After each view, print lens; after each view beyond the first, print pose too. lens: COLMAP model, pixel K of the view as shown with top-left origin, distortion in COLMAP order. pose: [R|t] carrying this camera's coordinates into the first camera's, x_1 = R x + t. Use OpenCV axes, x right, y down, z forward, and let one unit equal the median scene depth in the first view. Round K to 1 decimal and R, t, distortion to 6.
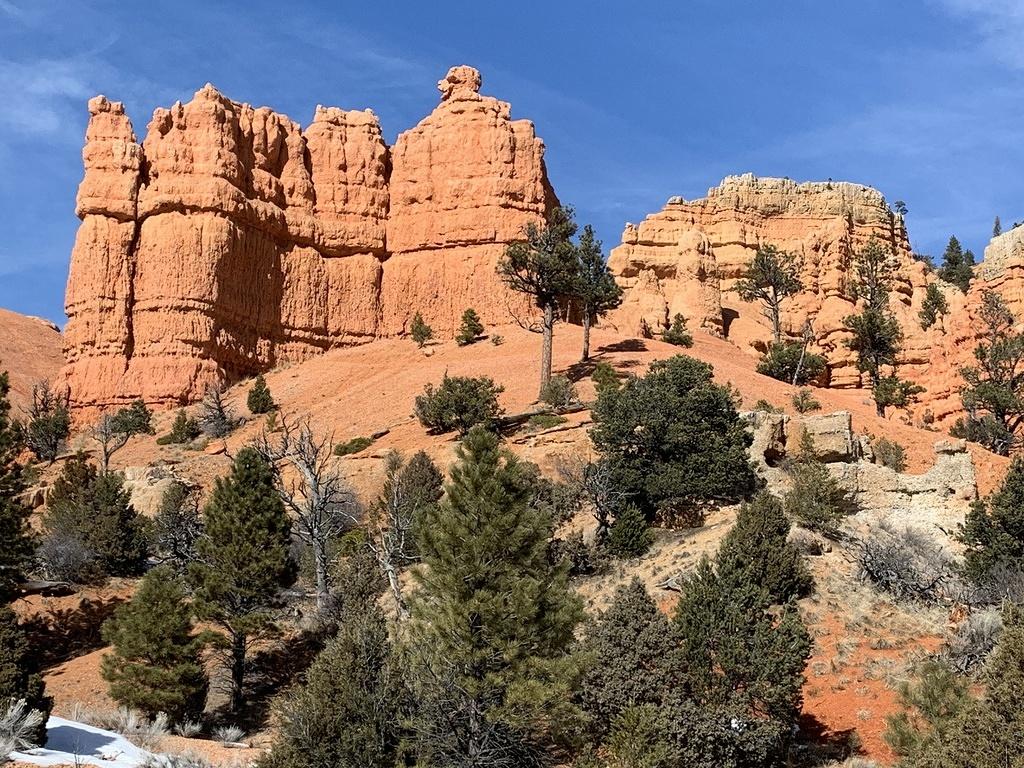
lens RADIAL K [[1789.1, 0, 515.7], [0, 1789.1, 380.0], [0, 0, 1]] dist [0.162650, 0.000000]
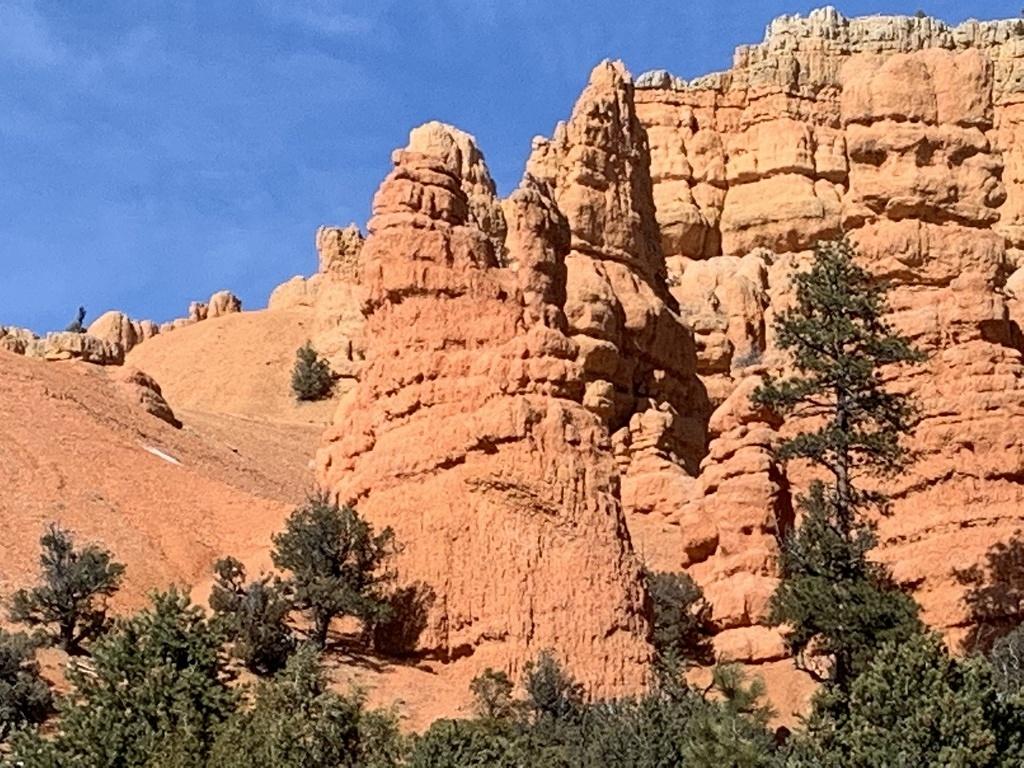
lens RADIAL K [[3829.6, 0, 514.7], [0, 3829.6, 373.3], [0, 0, 1]] dist [0.164236, 0.000000]
pose [[0.991415, -0.049736, -0.120923, 0.163441], [0.043951, 0.997780, -0.050043, 0.014385], [0.123143, 0.044299, 0.991400, 0.088497]]
